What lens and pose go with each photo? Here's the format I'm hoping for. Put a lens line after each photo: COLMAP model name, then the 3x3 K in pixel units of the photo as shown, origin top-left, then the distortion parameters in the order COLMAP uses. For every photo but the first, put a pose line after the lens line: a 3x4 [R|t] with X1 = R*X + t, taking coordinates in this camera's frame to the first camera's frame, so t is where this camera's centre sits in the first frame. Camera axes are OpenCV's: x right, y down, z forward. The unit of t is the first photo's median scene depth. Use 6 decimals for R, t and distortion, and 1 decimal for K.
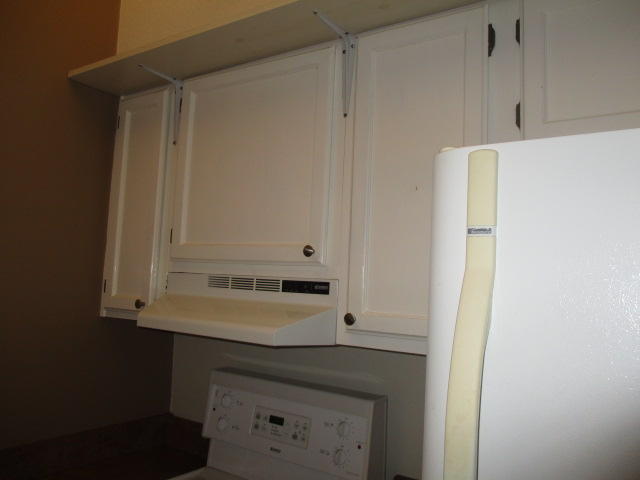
lens RADIAL K [[533.9, 0, 330.7], [0, 533.9, 225.4], [0, 0, 1]] dist [-0.038200, 0.037934]
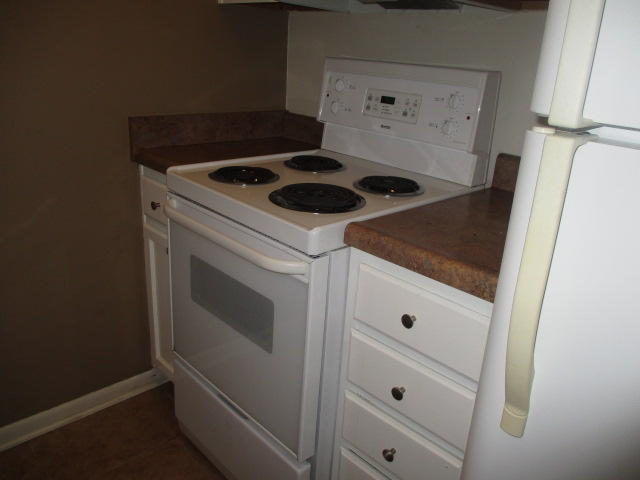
lens RADIAL K [[533.9, 0, 325.1], [0, 533.9, 243.3], [0, 0, 1]] dist [-0.038200, 0.037934]
pose [[0.980515, 0.078861, -0.179920, -0.012621], [0.002078, 0.911668, 0.410921, 0.194965], [0.196433, -0.403288, 0.893741, -0.069639]]
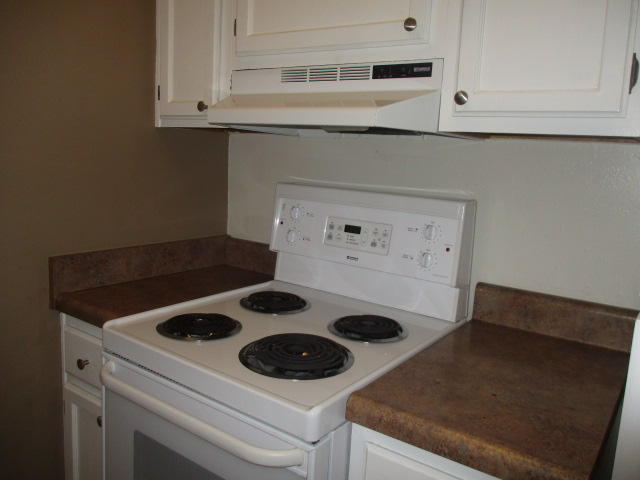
lens RADIAL K [[533.9, 0, 319.6], [0, 533.9, 236.2], [0, 0, 1]] dist [-0.038200, 0.037934]
pose [[0.999845, 0.008747, -0.015271, -0.147416], [-0.004862, 0.971255, 0.237991, 0.151577], [0.016914, -0.237880, 0.971147, 0.063923]]
